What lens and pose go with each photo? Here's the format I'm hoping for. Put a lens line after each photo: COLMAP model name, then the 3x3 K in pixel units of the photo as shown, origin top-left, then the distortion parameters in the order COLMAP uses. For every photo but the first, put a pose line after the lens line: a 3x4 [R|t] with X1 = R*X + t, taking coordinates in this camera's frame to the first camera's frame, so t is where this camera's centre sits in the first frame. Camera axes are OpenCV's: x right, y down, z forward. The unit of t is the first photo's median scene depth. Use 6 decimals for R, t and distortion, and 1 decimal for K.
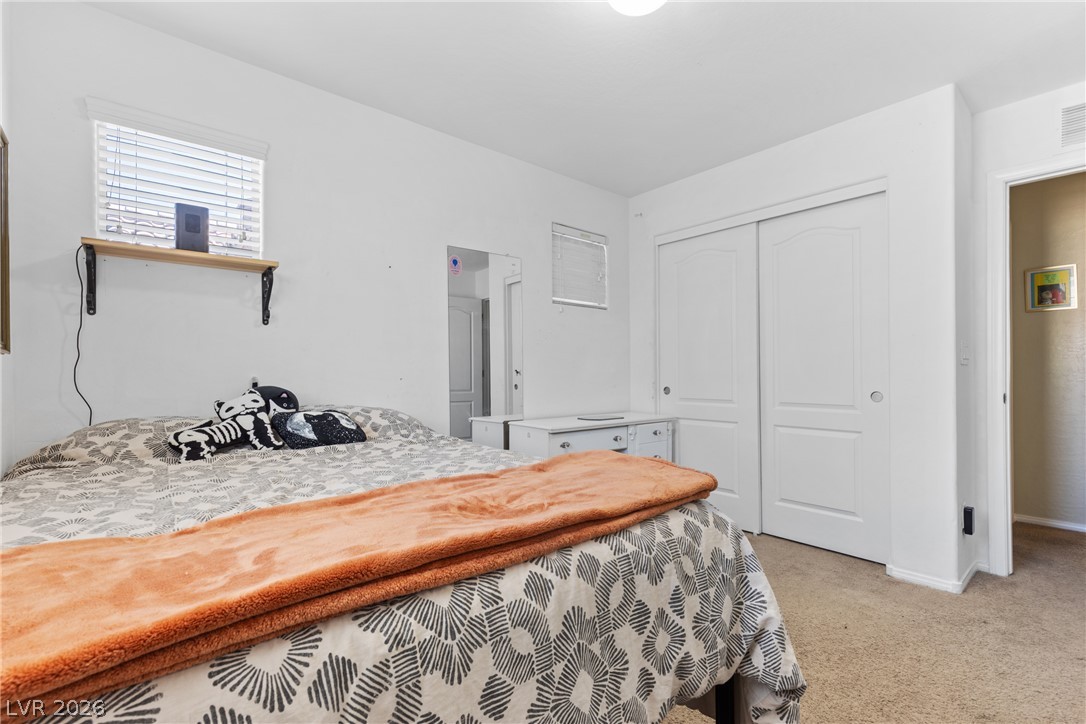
lens RADIAL K [[488.8, 0, 546.6], [0, 488.8, 361.4], [0, 0, 1]] dist [0.003563, -0.000412]
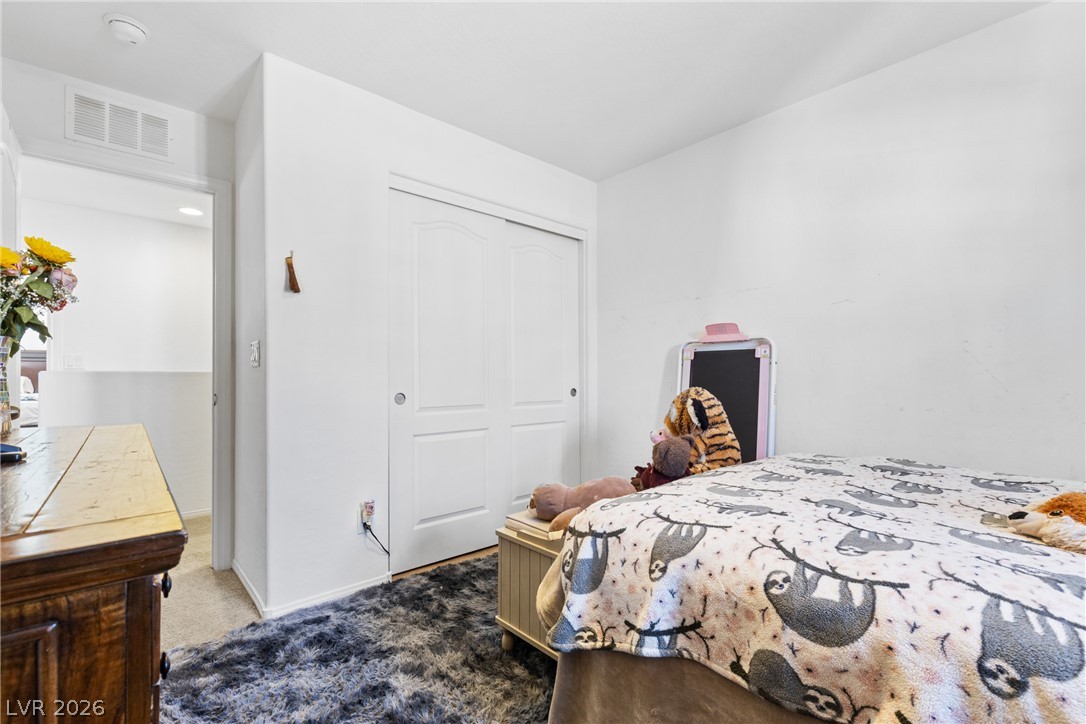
lens RADIAL K [[482.4, 0, 547.6], [0, 482.4, 367.6], [0, 0, 1]] dist [0.002738, 0.000119]
pose [[-0.022693, 0.021766, 0.999506, -0.394649], [-0.008750, 0.999720, -0.021969, 0.032844], [-0.999704, -0.009244, -0.022496, 0.851763]]
